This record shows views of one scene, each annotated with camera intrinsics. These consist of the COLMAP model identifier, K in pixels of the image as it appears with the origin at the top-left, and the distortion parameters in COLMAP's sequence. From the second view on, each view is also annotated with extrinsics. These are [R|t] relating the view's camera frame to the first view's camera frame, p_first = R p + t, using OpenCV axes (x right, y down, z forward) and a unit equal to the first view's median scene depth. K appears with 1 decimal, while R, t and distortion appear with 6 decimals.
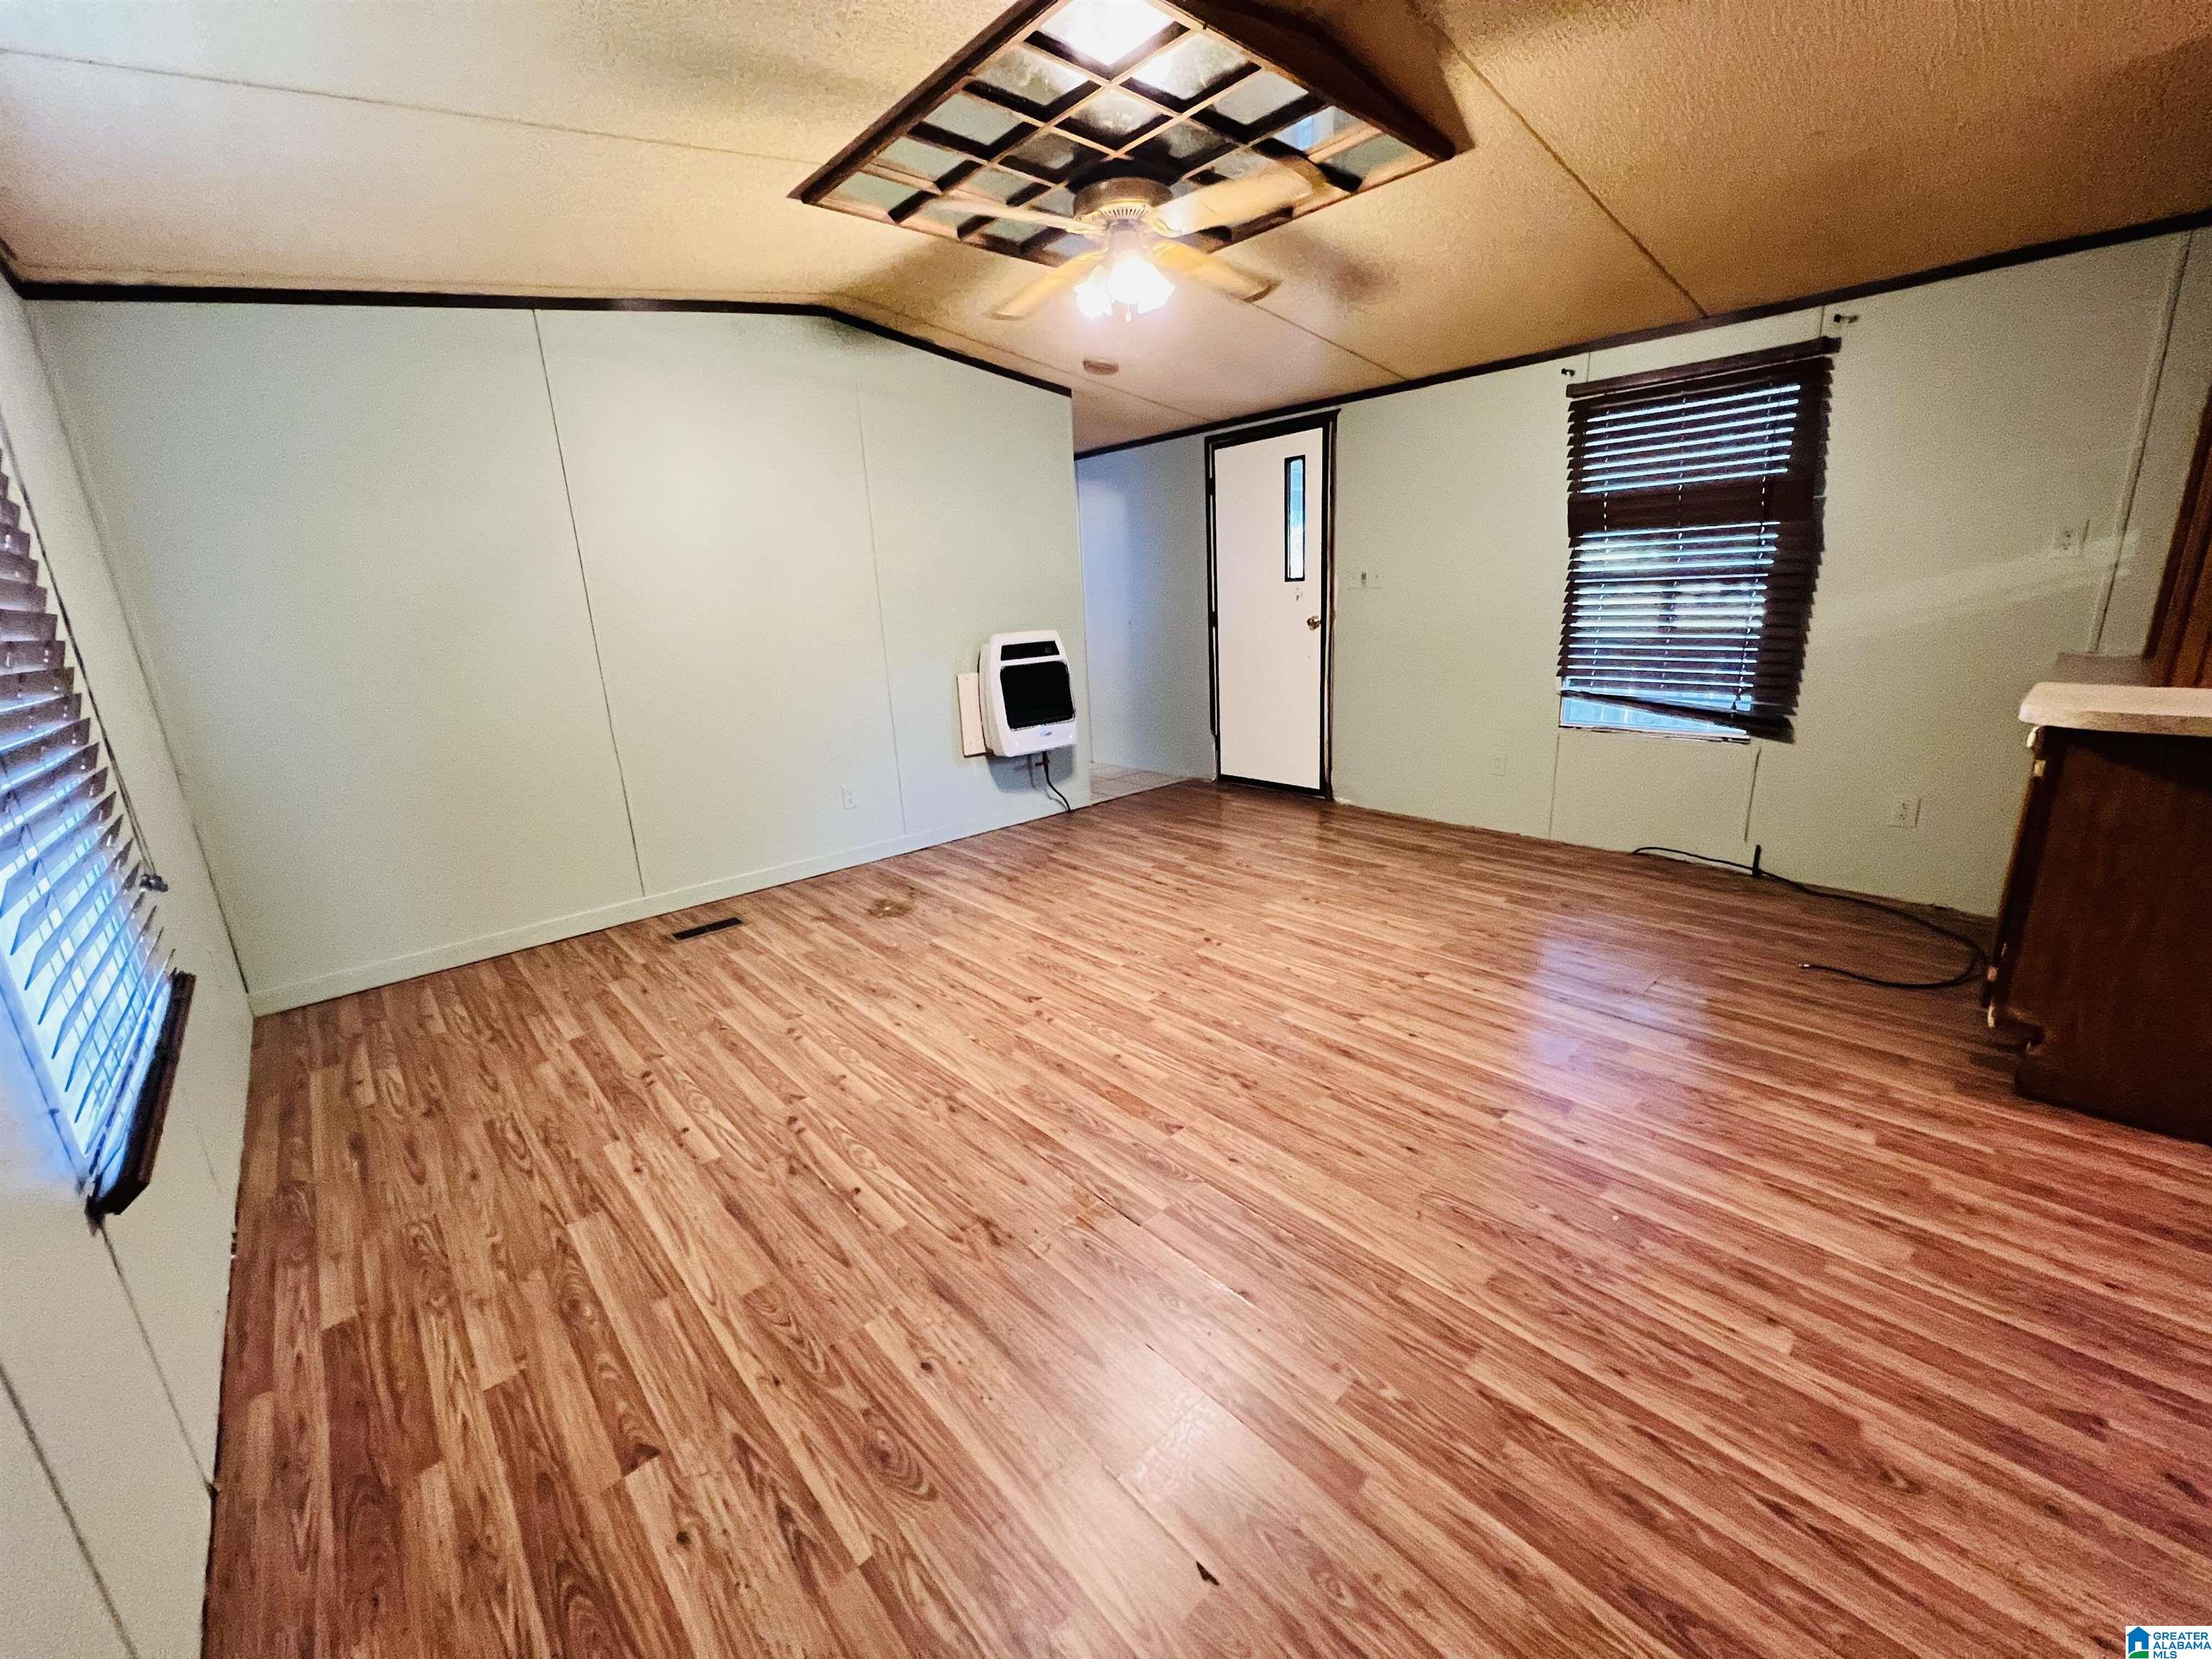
lens RADIAL K [[880.8, 0, 1097.5], [0, 880.8, 825.8], [0, 0, 1]] dist [-0.008865, -0.000119]
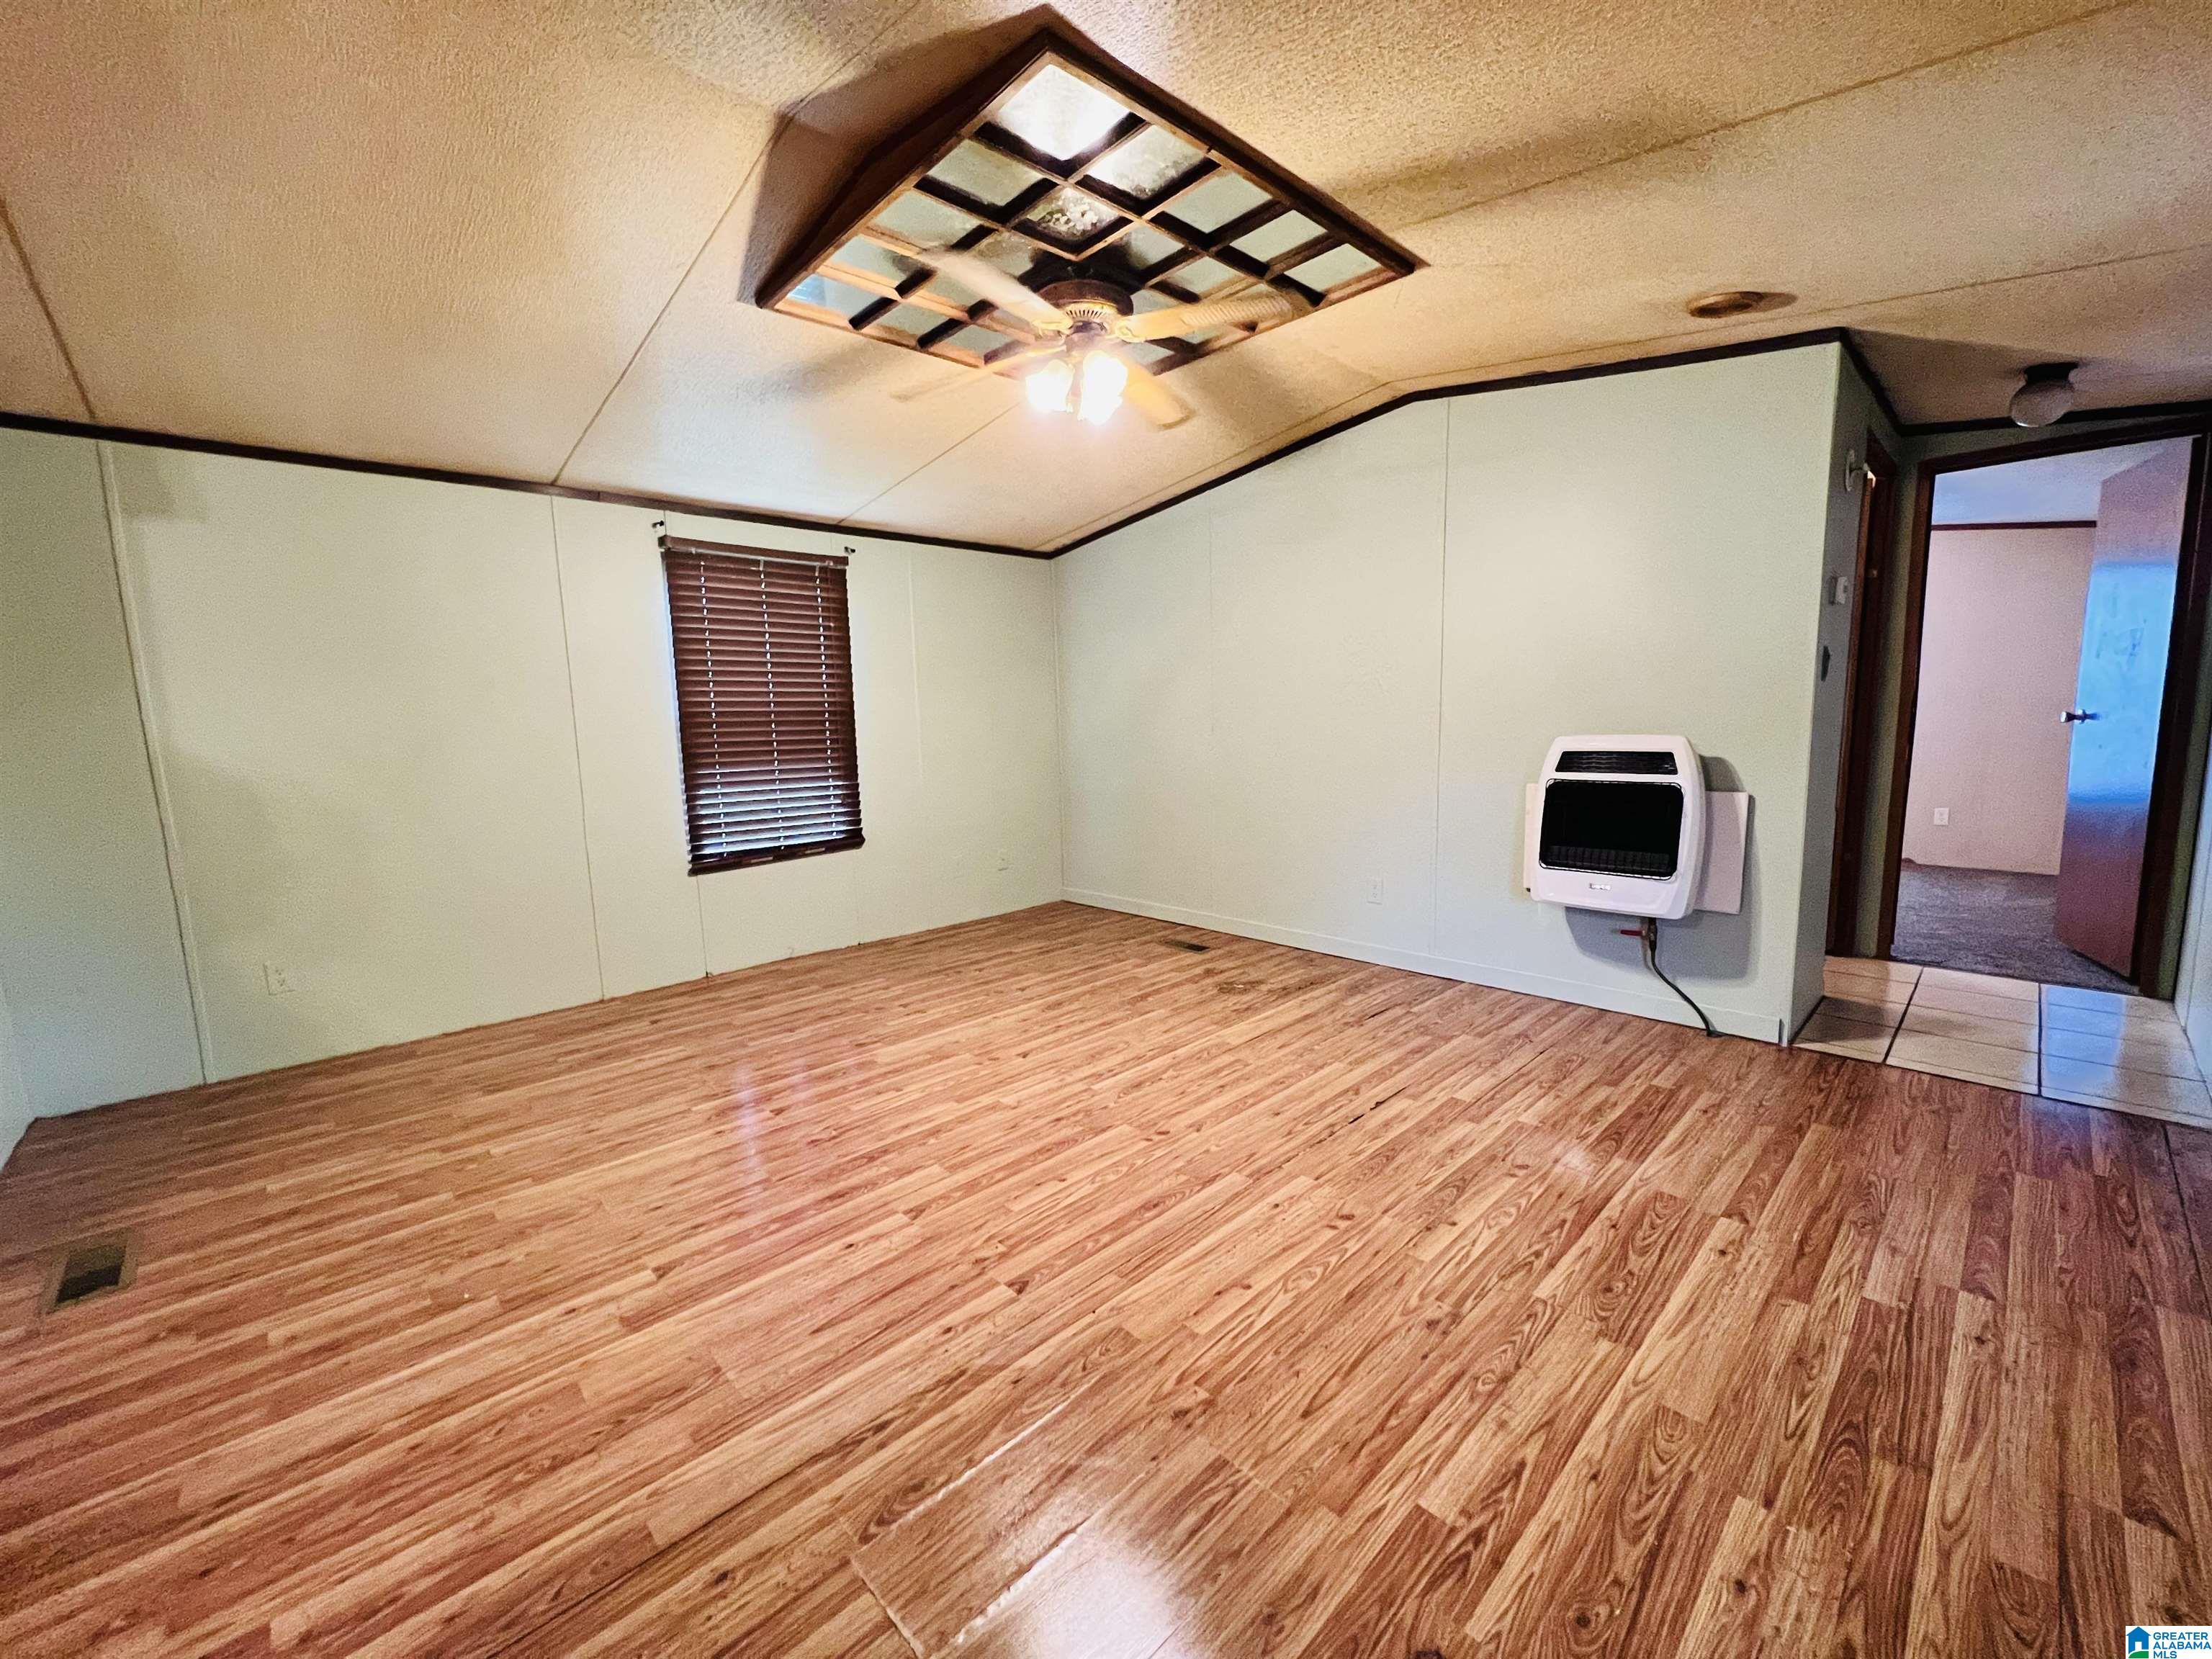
lens RADIAL K [[880.8, 0, 1096.4], [0, 880.8, 831.9], [0, 0, 1]] dist [-0.008865, -0.000119]
pose [[0.025217, 0.175117, -0.984225, 0.846773], [-0.234387, 0.958130, 0.164469, -0.239377], [0.971816, 0.226542, 0.065206, 0.843012]]
